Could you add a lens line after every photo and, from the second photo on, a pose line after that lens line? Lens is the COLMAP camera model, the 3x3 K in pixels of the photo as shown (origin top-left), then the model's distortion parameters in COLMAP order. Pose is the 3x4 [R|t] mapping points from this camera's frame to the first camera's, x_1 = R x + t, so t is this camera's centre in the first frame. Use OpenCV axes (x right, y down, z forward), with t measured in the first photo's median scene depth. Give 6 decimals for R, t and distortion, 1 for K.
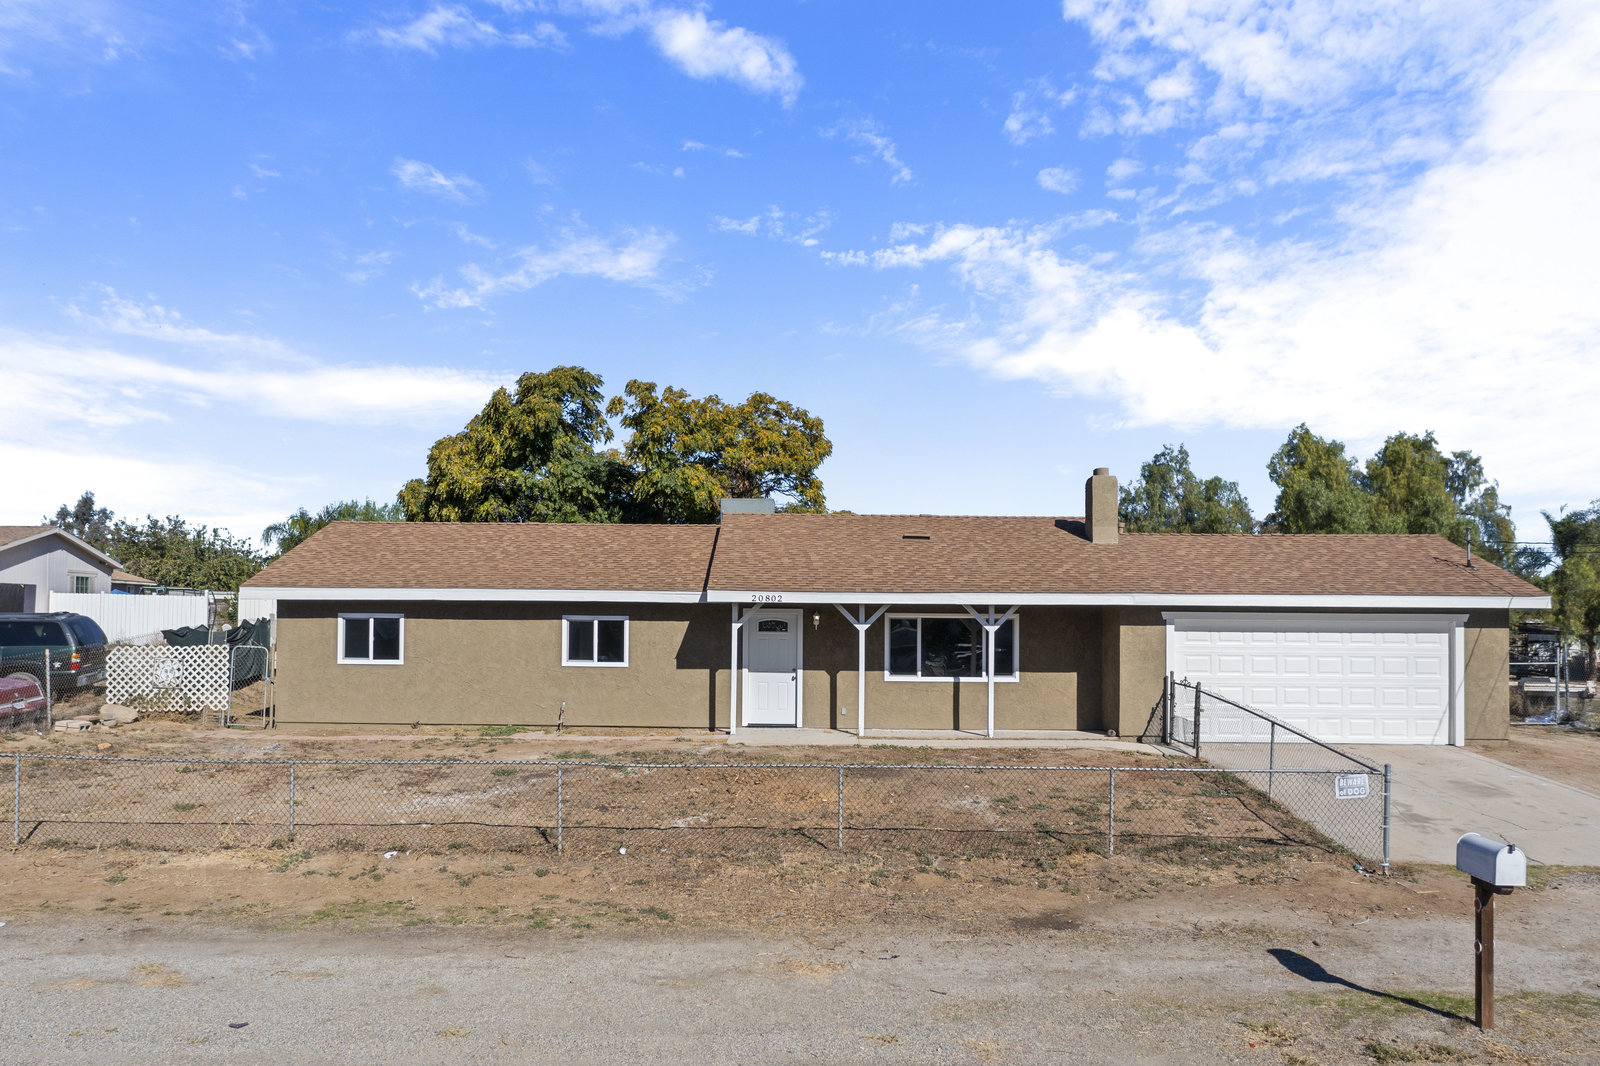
lens RADIAL K [[1274.2, 0, 793.6], [0, 1274.2, 591.2], [0, 0, 1]] dist [-0.019724, 0.005575]
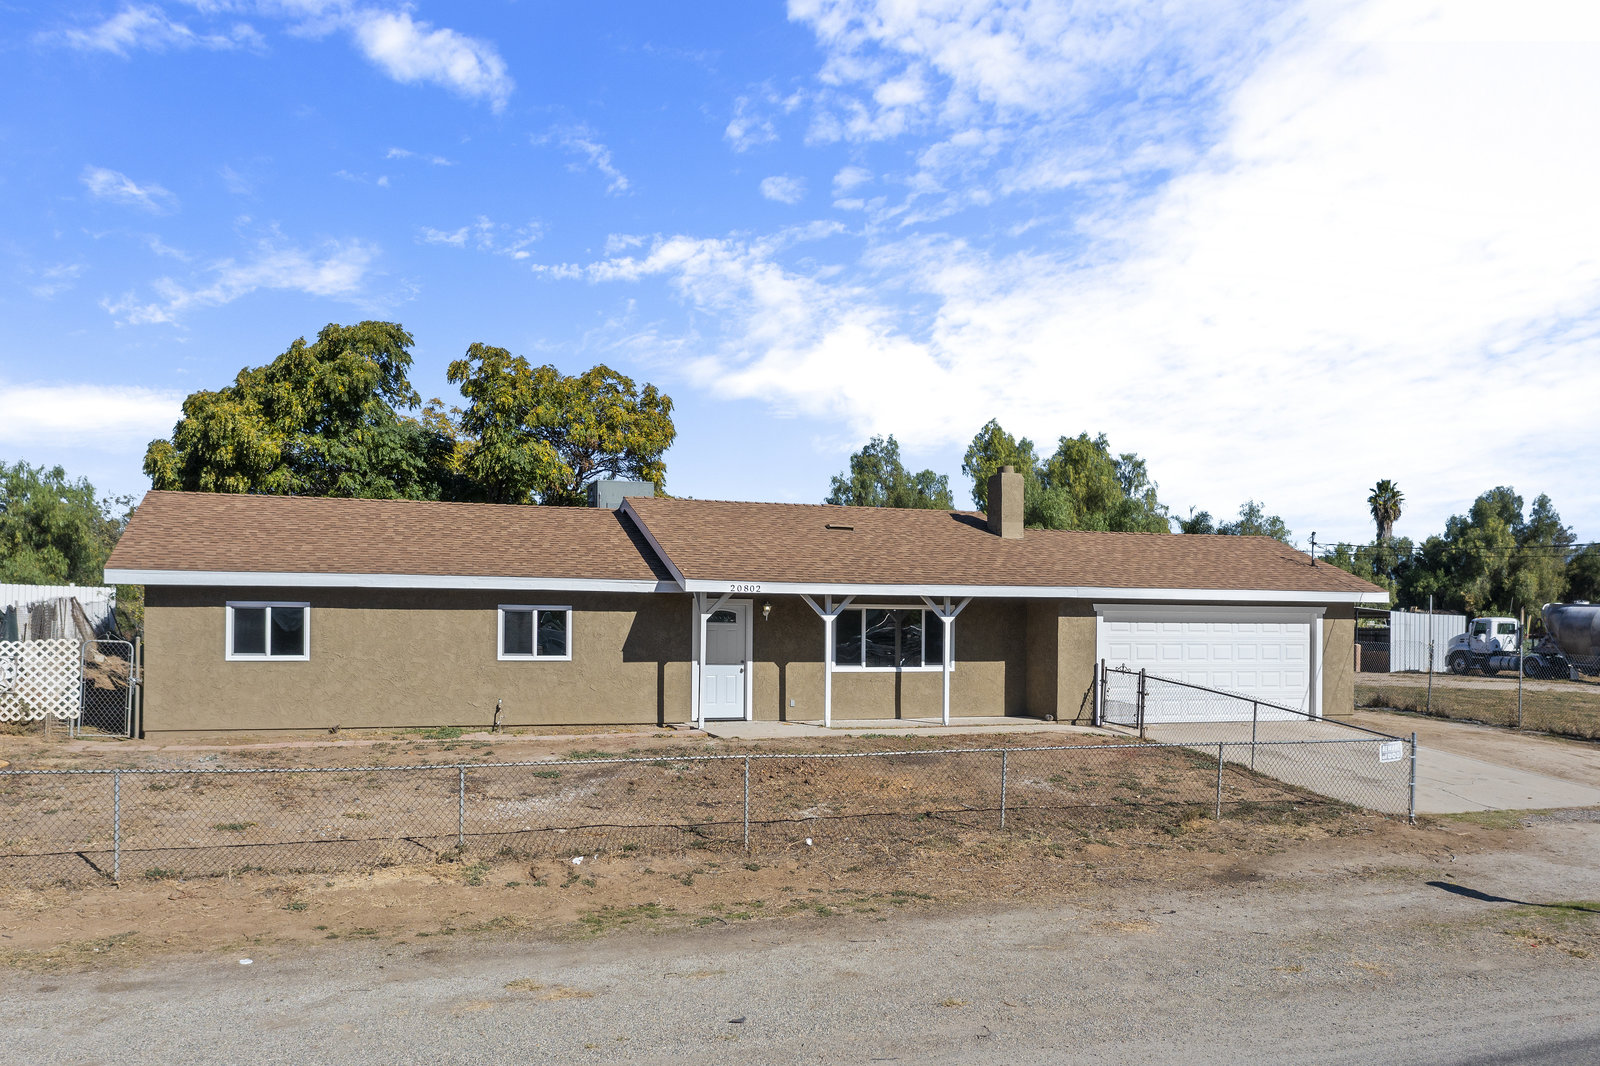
lens RADIAL K [[1375.8, 0, 873.4], [0, 1375.8, 609.2], [0, 0, 1]] dist [-0.010784, -0.008702]
pose [[0.930508, 0.003116, 0.366259, -0.292437], [-0.011291, 0.999733, 0.020178, -0.000670], [-0.366099, -0.022911, 0.930294, -0.012603]]
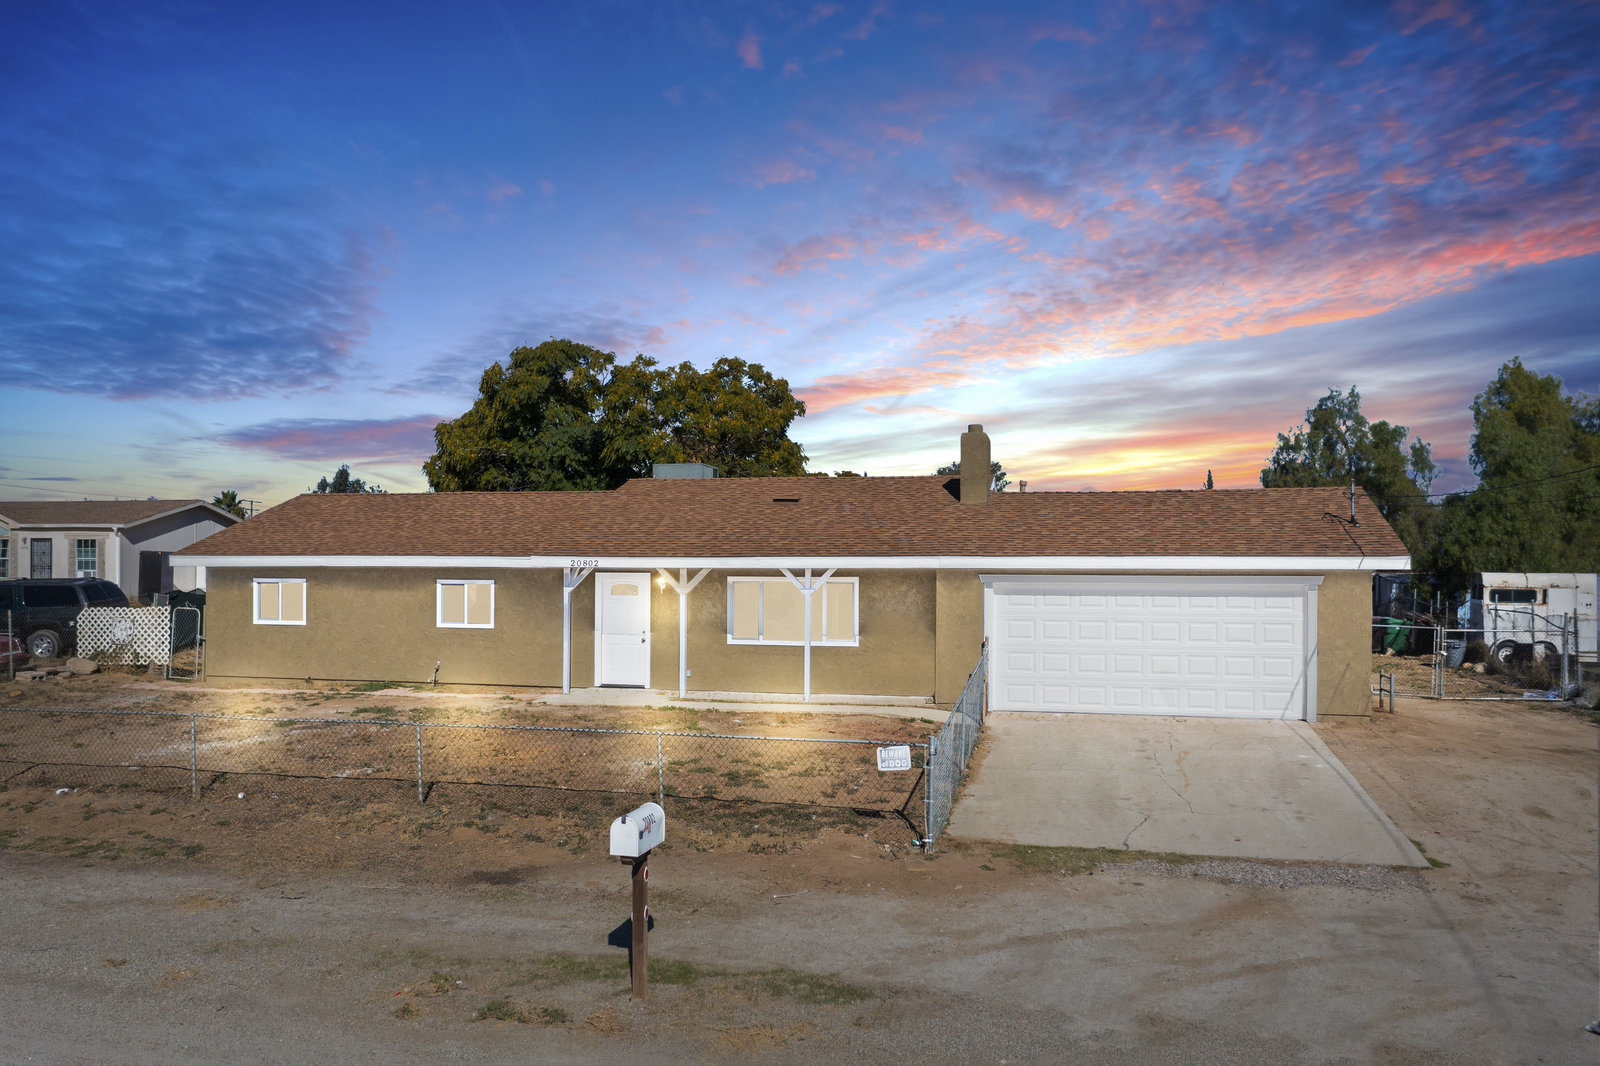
lens RADIAL K [[1295.6, 0, 775.5], [0, 1295.6, 571.7], [0, 0, 1]] dist [-0.010105, -0.008746]
pose [[0.971062, -0.004152, -0.238793, 0.353087], [0.008134, 0.999844, 0.015692, -0.002426], [0.238690, -0.017181, 0.970944, 0.014948]]
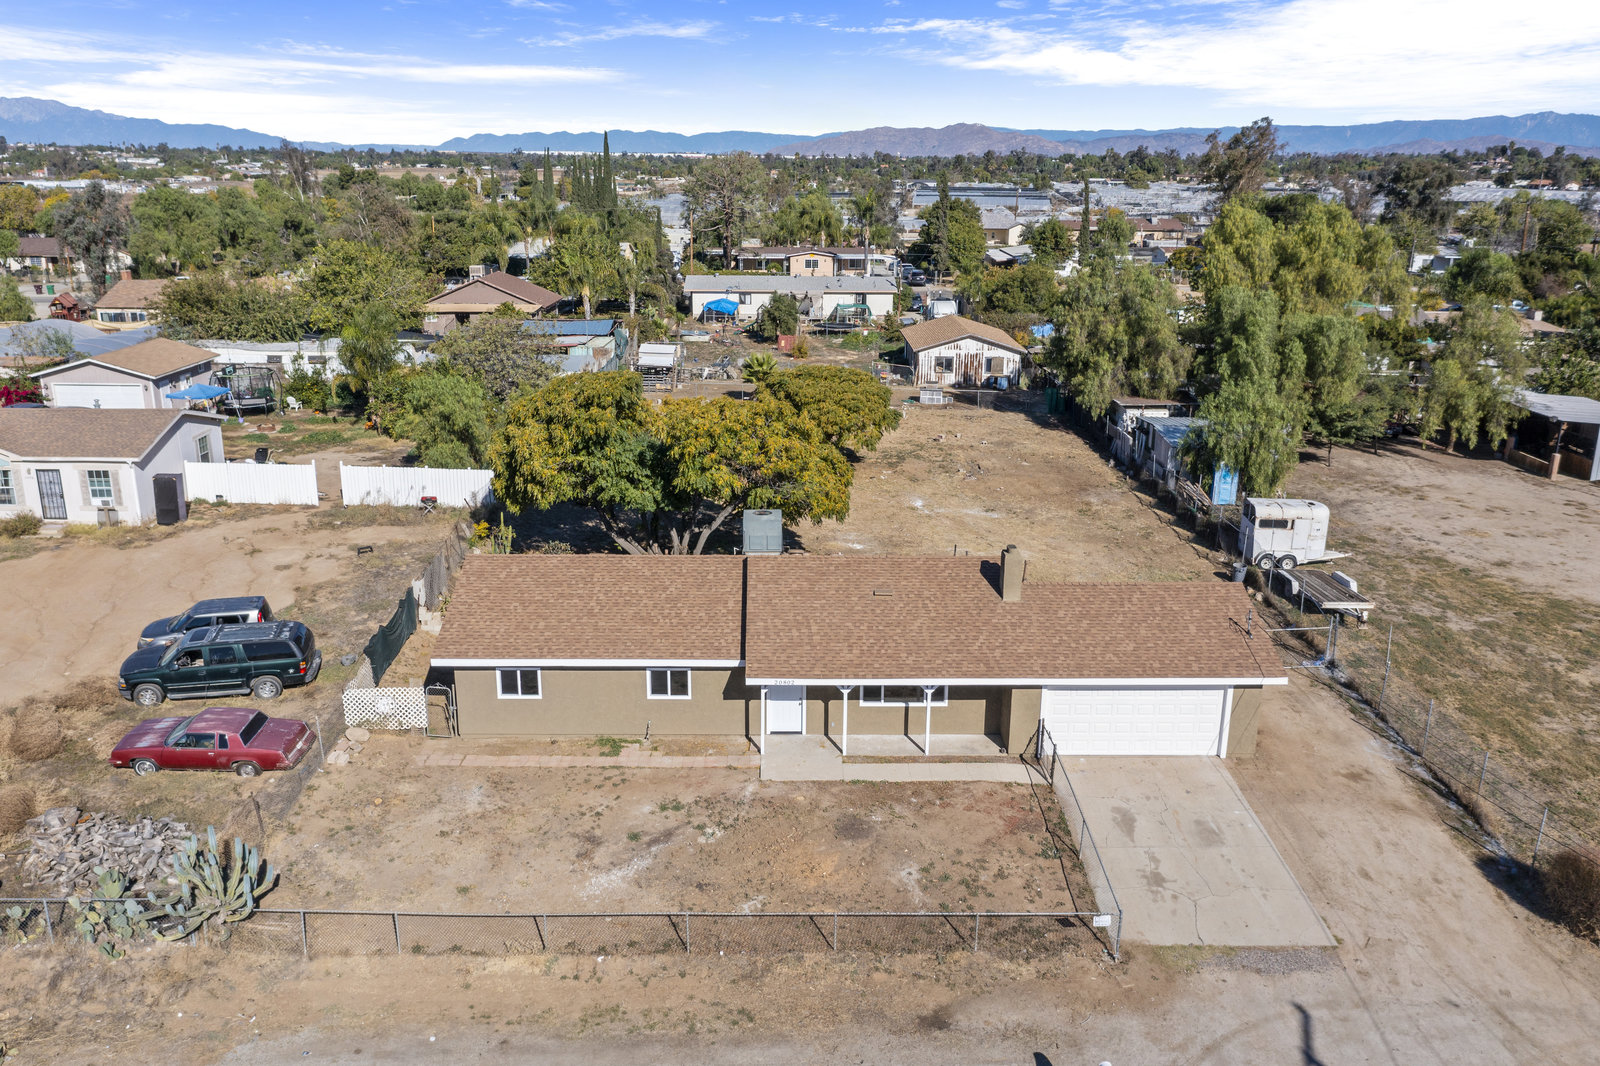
lens RADIAL K [[1254.8, 0, 800.0], [0, 1254.8, 533.0], [0, 0, 1]] dist [-0.014212, -0.002256]
pose [[0.999715, -0.008270, 0.022388, -0.032148], [0.000823, 0.949435, 0.313963, -0.597738], [-0.023853, -0.313855, 0.949171, -0.359896]]
